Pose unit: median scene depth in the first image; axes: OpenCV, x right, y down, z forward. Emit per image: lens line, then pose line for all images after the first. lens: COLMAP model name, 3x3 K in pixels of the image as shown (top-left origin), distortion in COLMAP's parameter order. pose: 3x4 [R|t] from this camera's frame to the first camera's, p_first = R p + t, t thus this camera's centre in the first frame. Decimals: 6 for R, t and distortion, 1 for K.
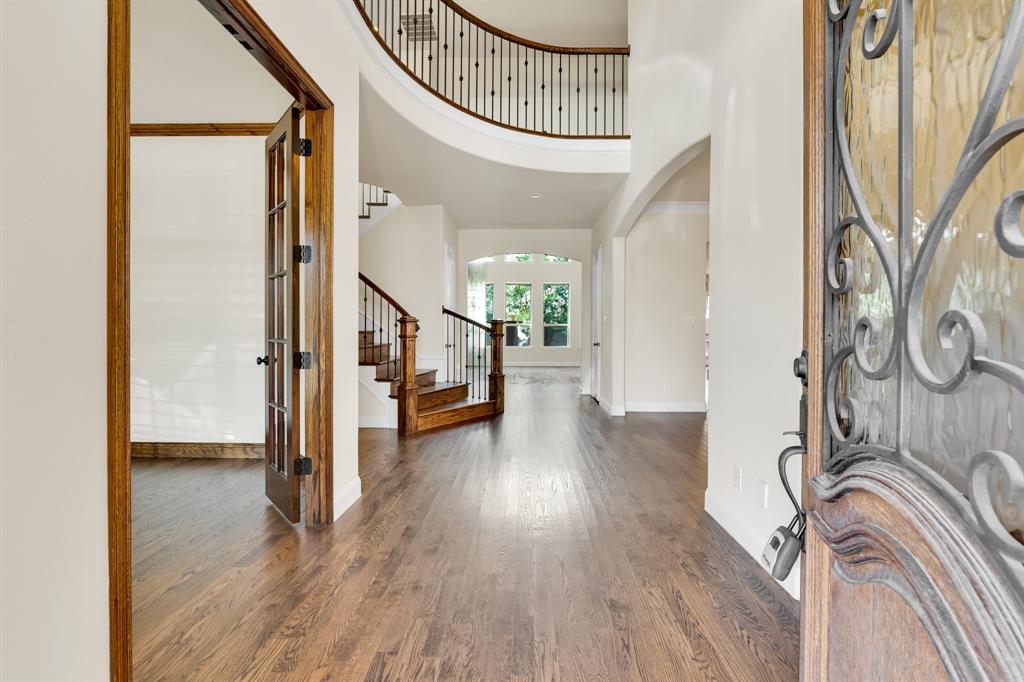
lens RADIAL K [[416.4, 0, 516.8], [0, 416.4, 344.1], [0, 0, 1]] dist [-0.004193, -0.000148]
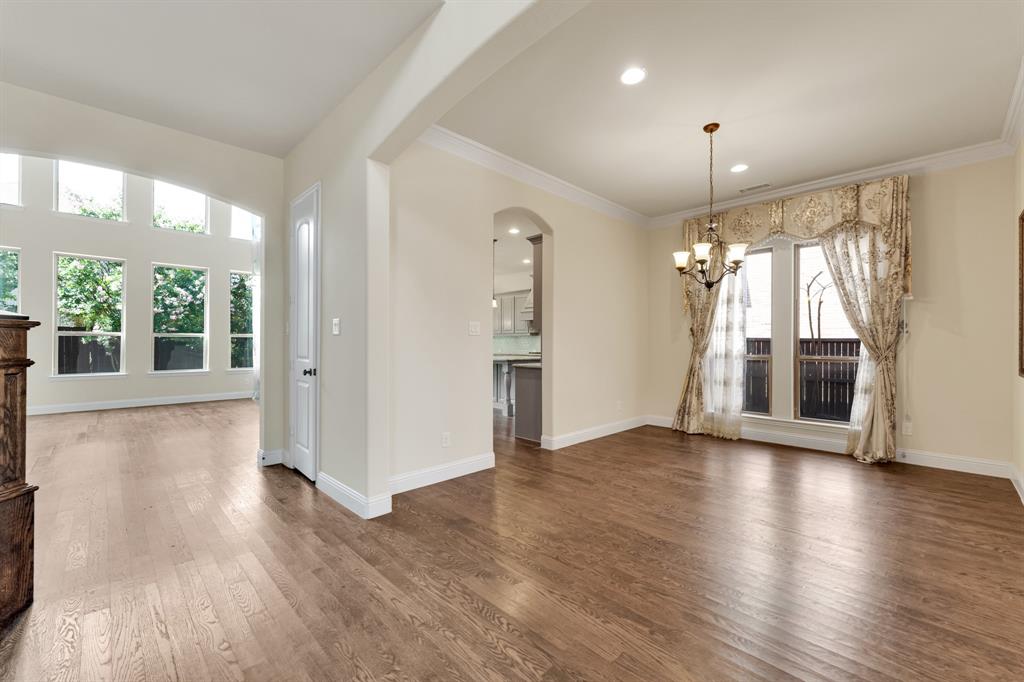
lens RADIAL K [[416.4, 0, 516.8], [0, 416.4, 344.1], [0, 0, 1]] dist [-0.004193, -0.000148]
pose [[0.690047, -0.000873, 0.723764, -0.001846], [0.022774, 0.999530, -0.020508, -0.009110], [-0.723406, 0.030634, 0.689743, 0.248861]]
